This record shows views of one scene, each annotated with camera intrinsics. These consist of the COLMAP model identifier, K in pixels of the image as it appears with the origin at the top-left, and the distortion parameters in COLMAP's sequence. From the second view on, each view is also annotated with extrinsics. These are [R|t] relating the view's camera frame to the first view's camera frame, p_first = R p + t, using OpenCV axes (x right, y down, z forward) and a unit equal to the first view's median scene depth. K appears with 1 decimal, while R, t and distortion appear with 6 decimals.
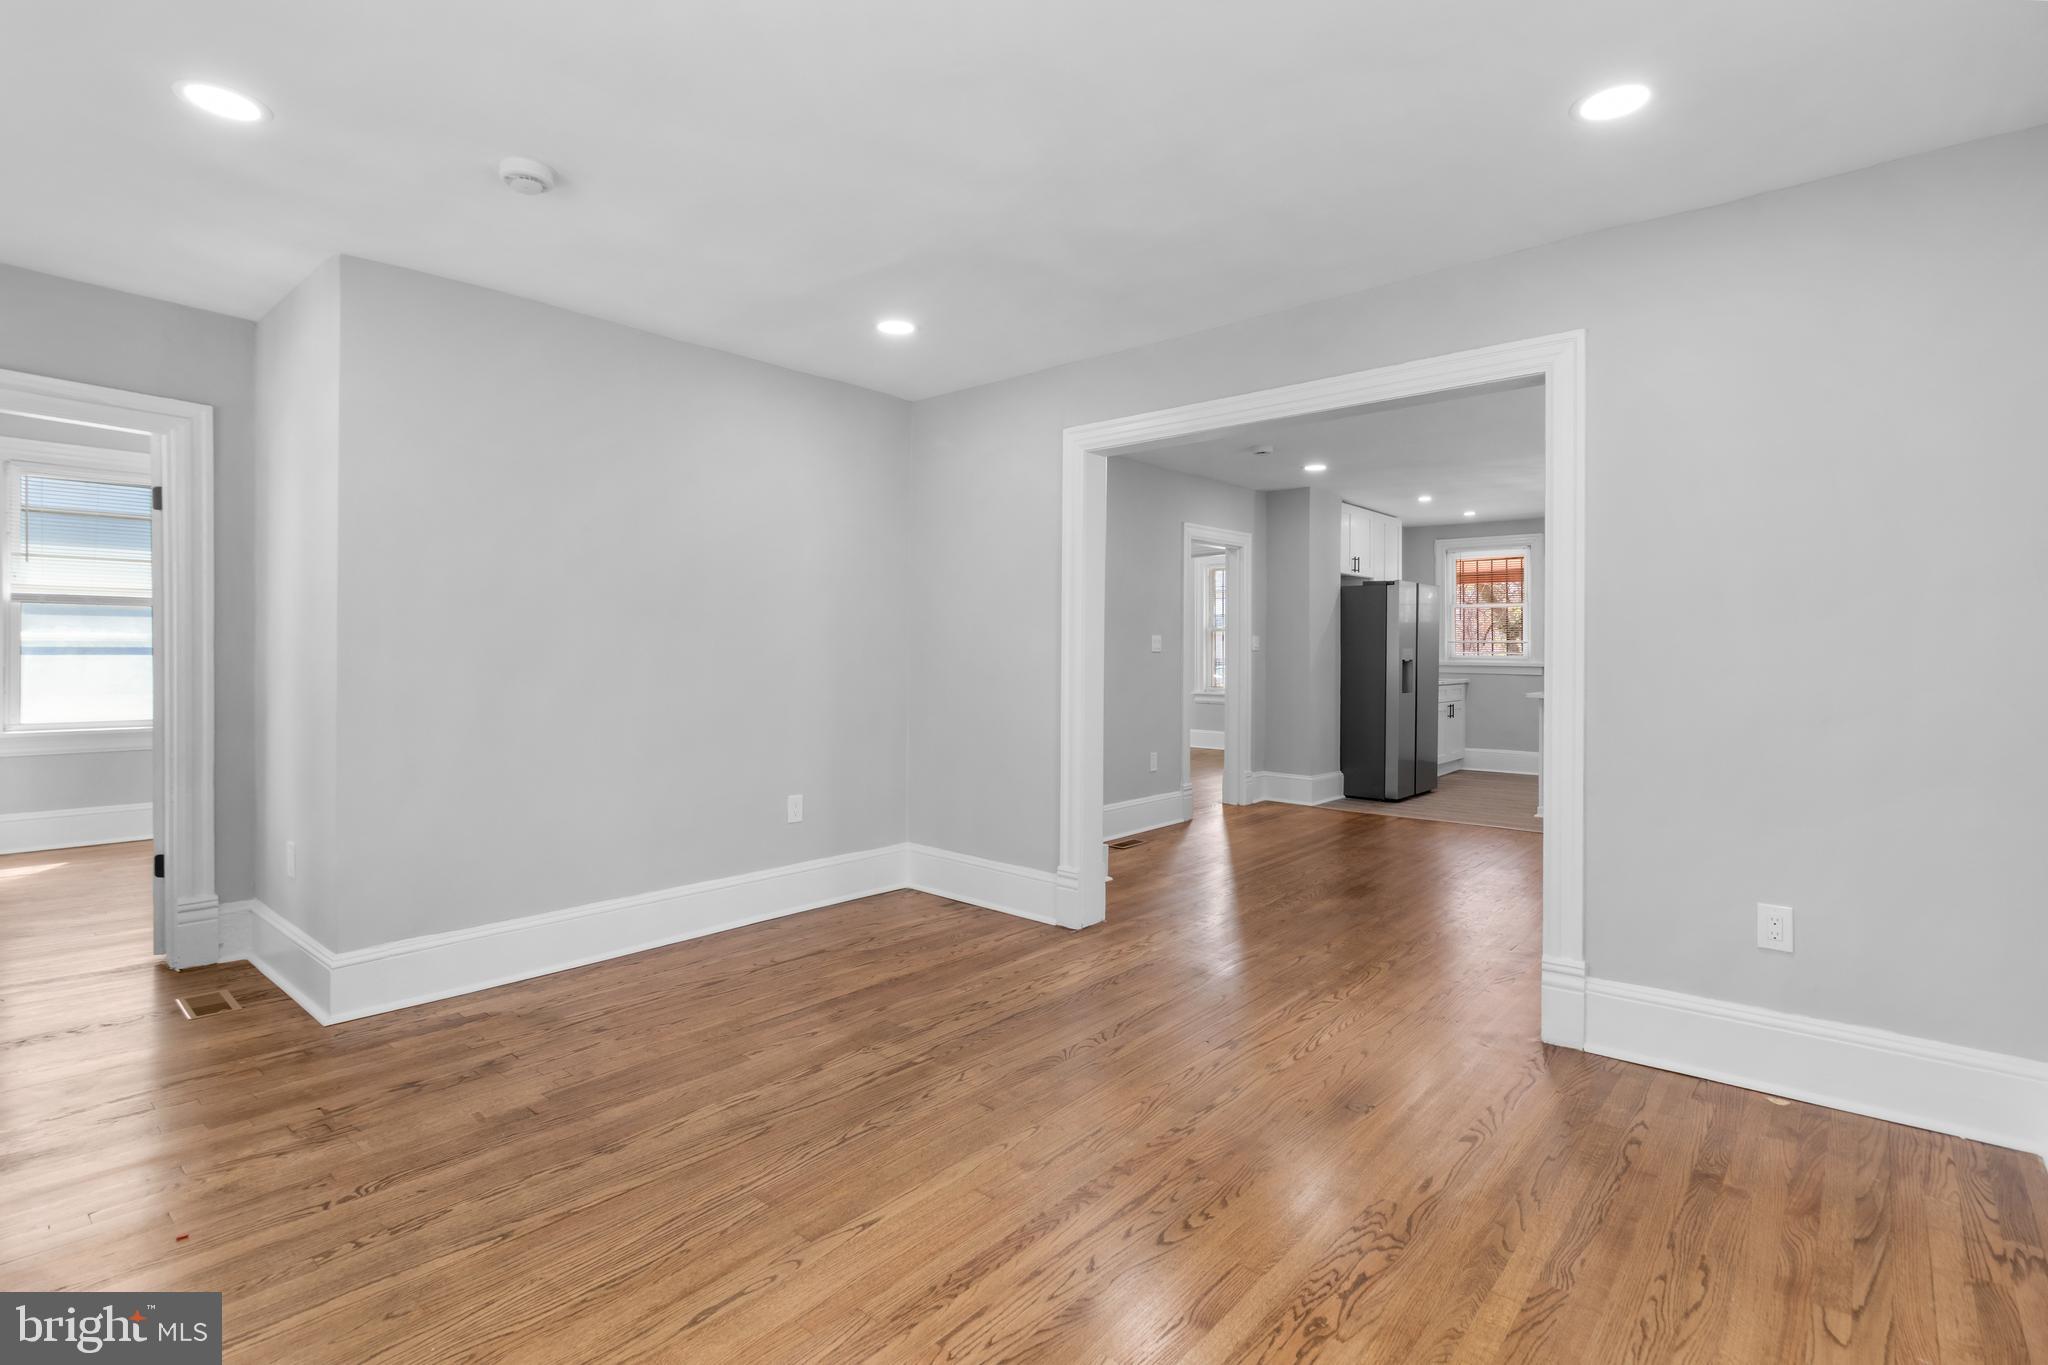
lens RADIAL K [[960.4, 0, 1013.2], [0, 960.4, 655.3], [0, 0, 1]] dist [0.000031, 0.000245]
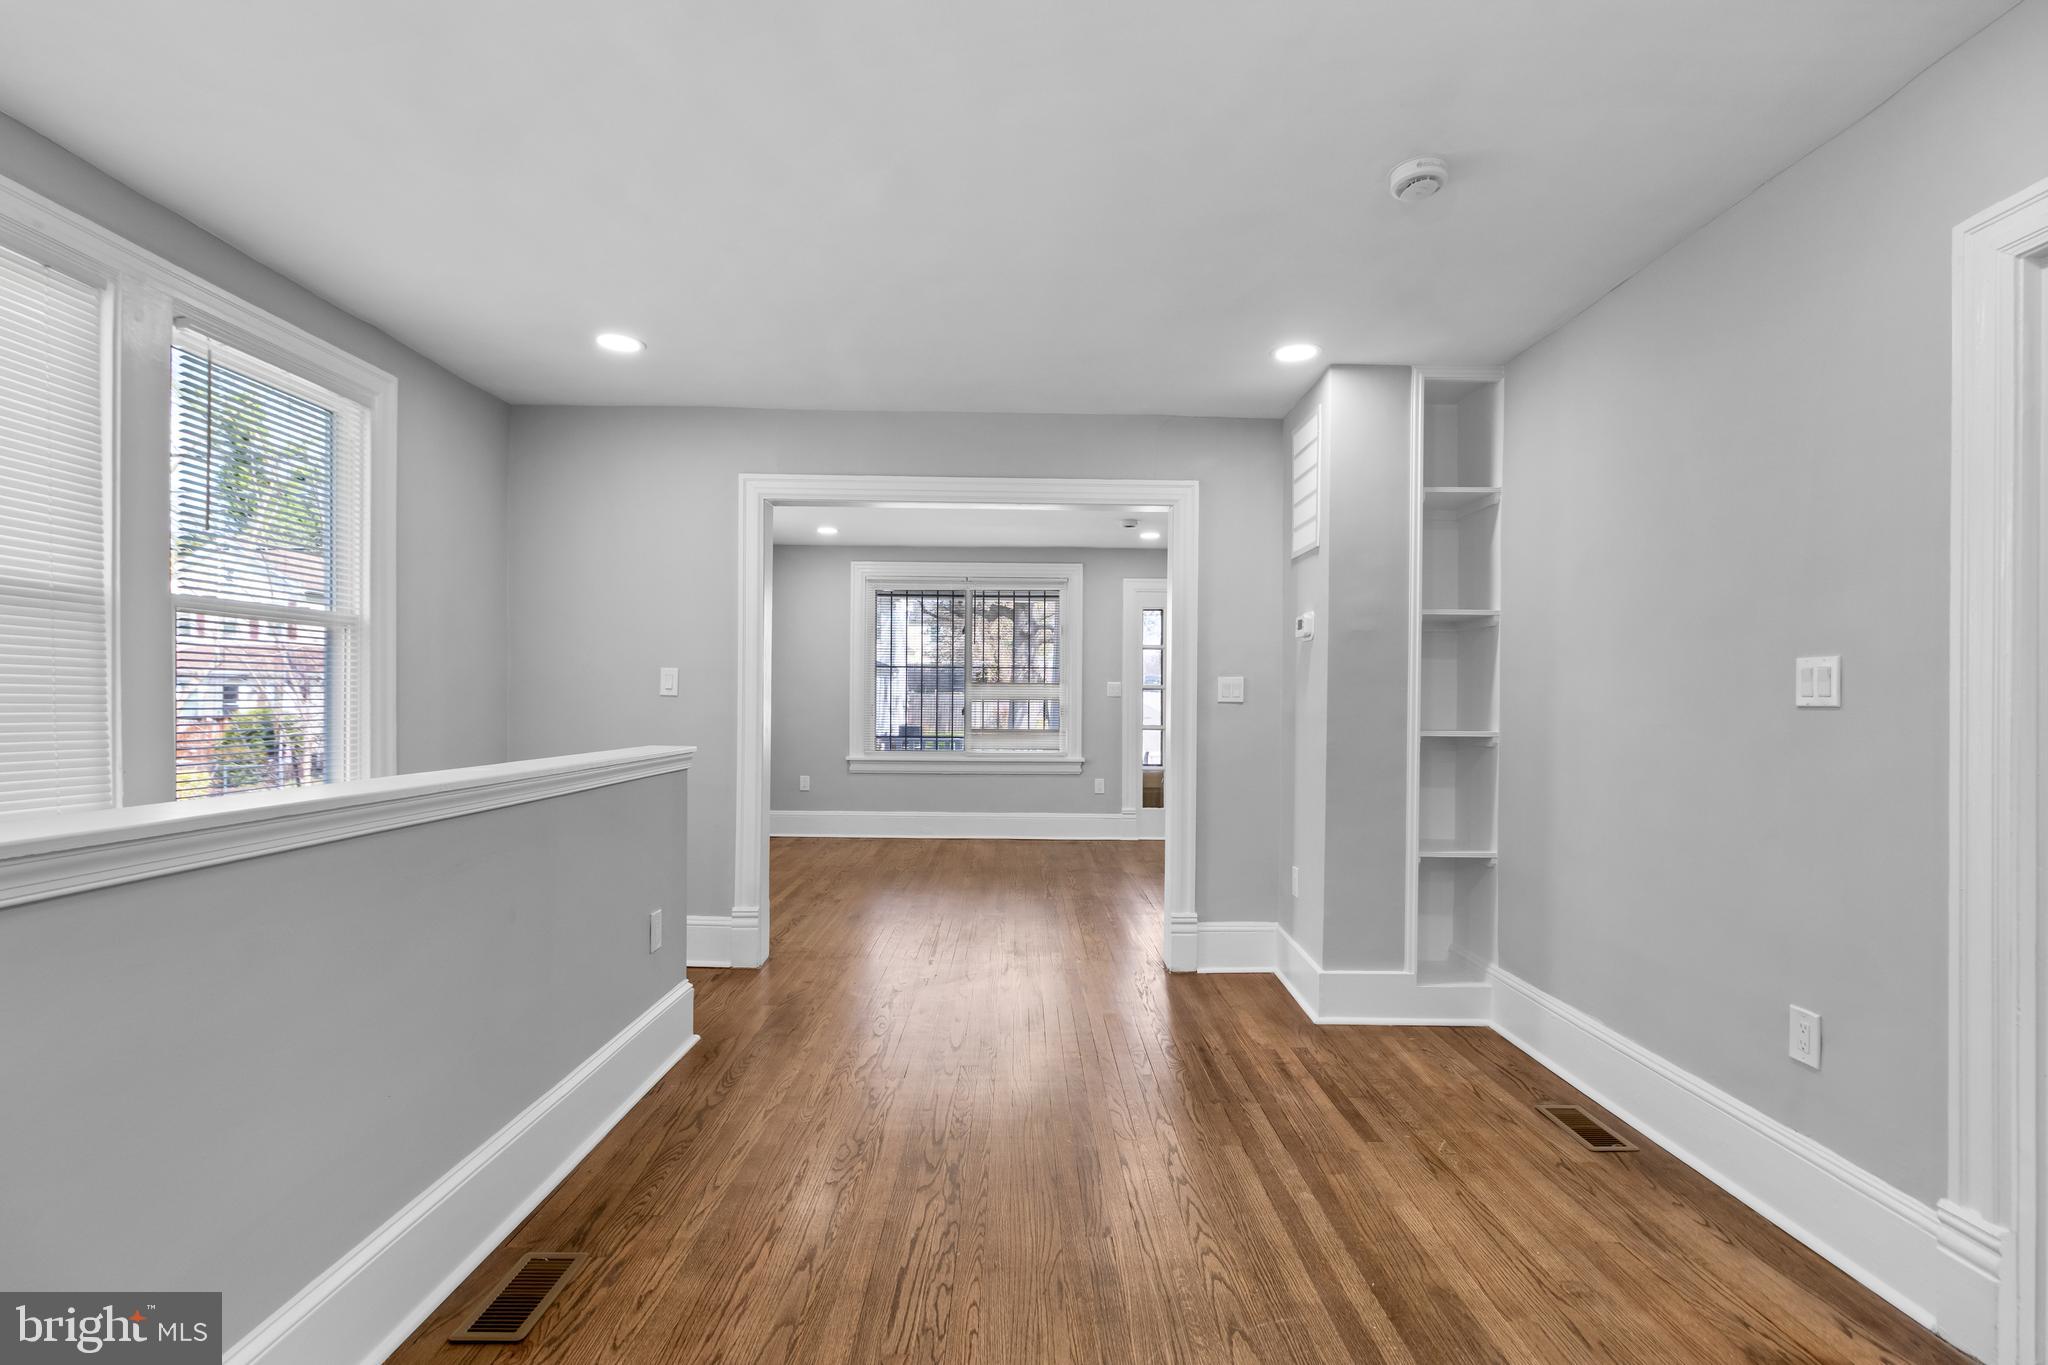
lens RADIAL K [[960.4, 0, 1050.7], [0, 960.4, 698.3], [0, 0, 1]] dist [0.000031, 0.000245]
pose [[-0.725113, -0.010765, -0.688546, 0.521510], [-0.013675, 0.999906, -0.001232, -0.002083], [0.688494, 0.008522, -0.725192, 0.974564]]
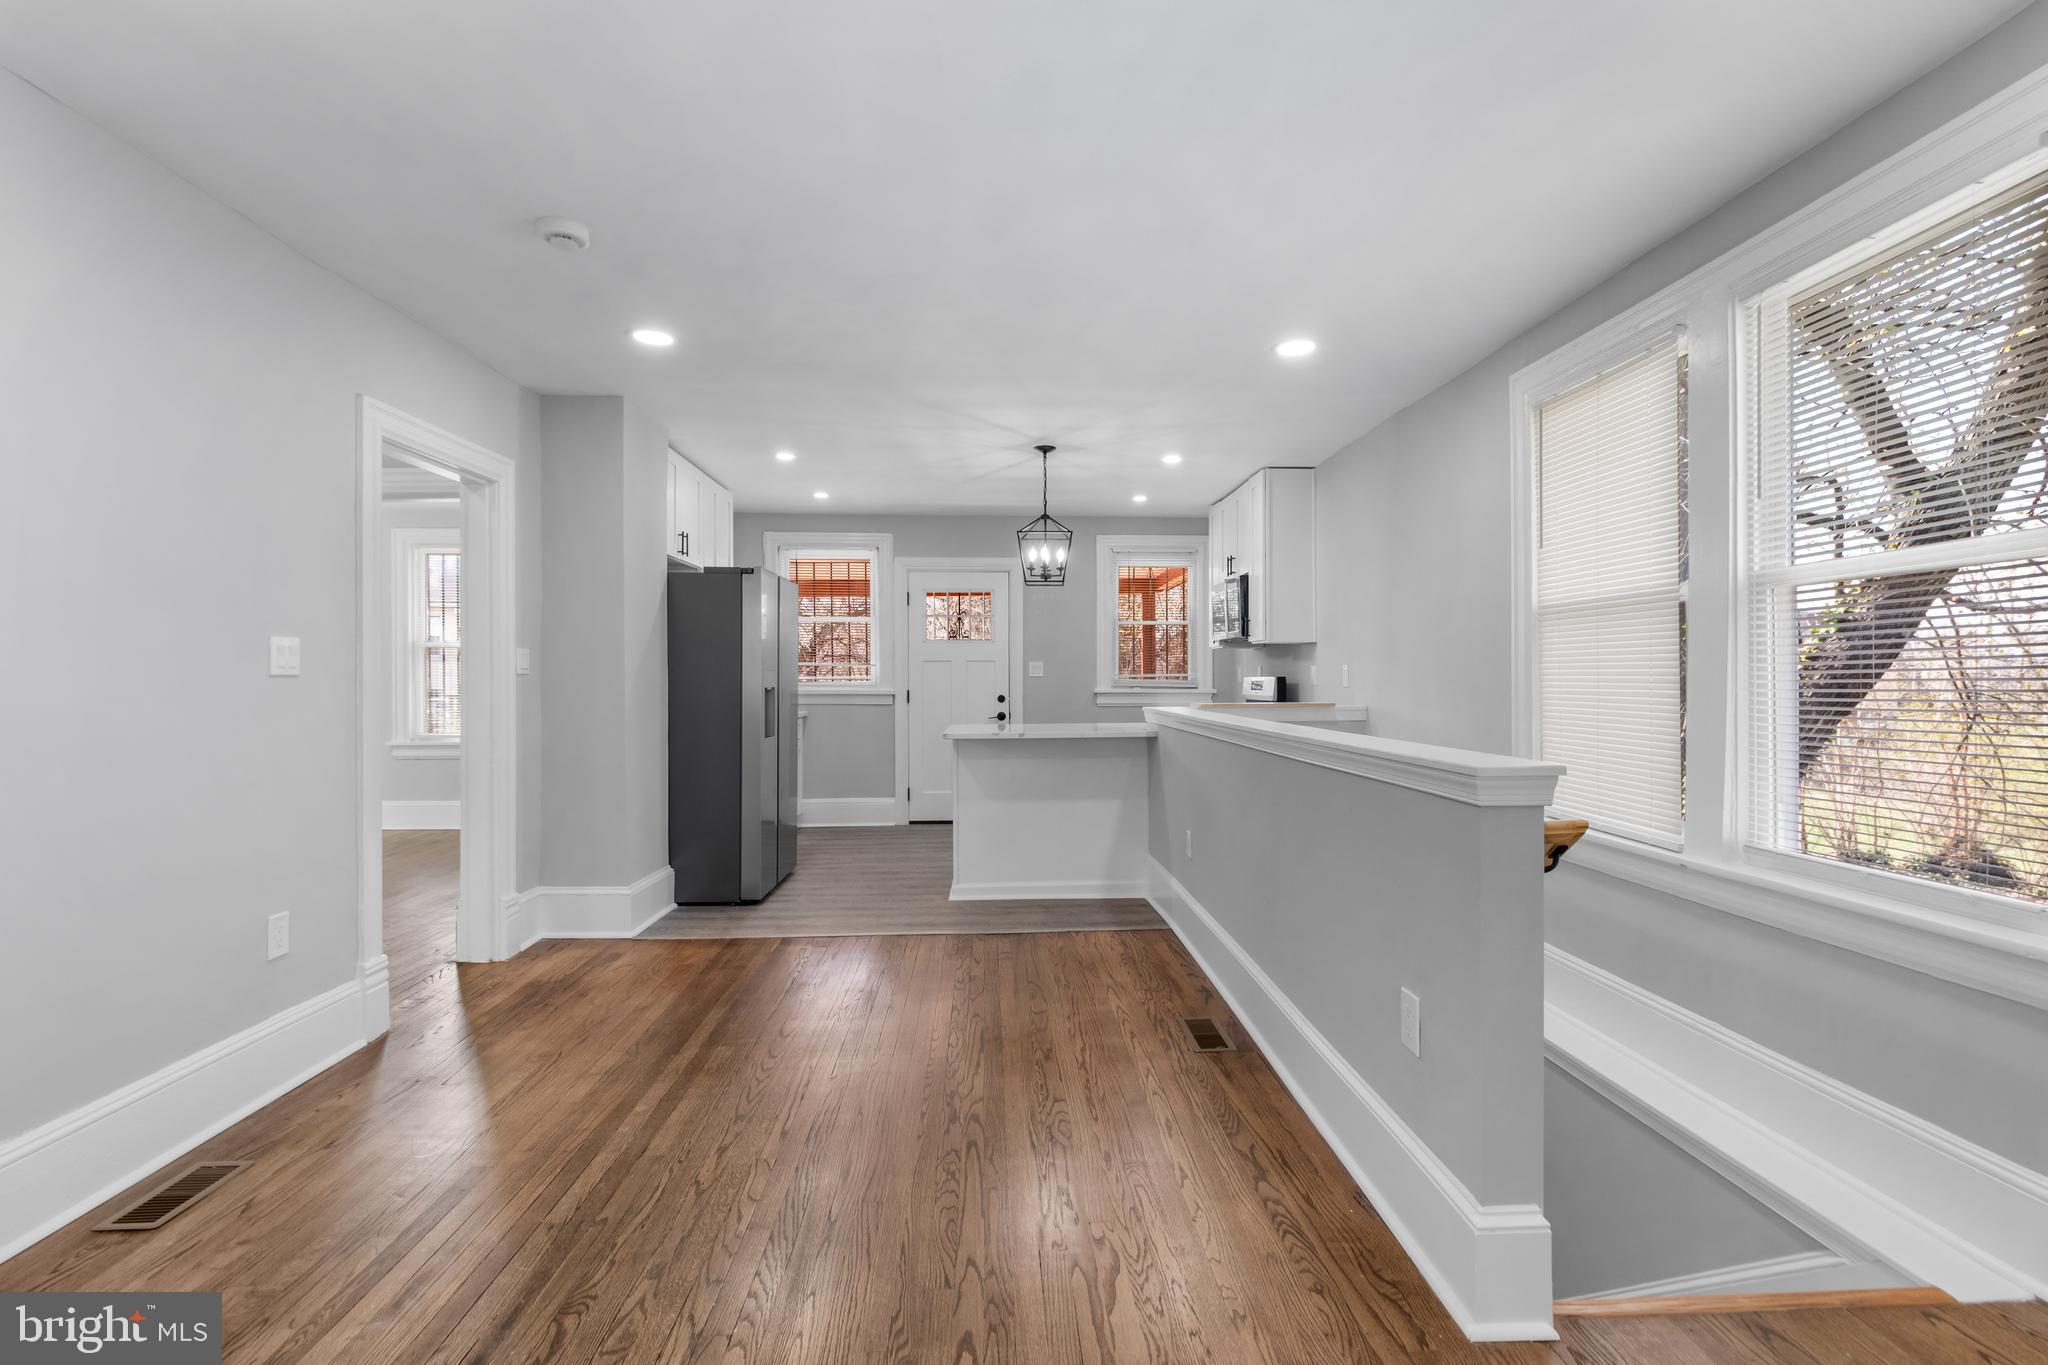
lens RADIAL K [[960.4, 0, 1042.6], [0, 960.4, 678.2], [0, 0, 1]] dist [0.000031, 0.000245]
pose [[0.706528, -0.002191, 0.707681, 0.077452], [0.006445, 0.999974, -0.003339, 0.001494], [-0.707656, 0.006920, 0.706524, 0.423512]]
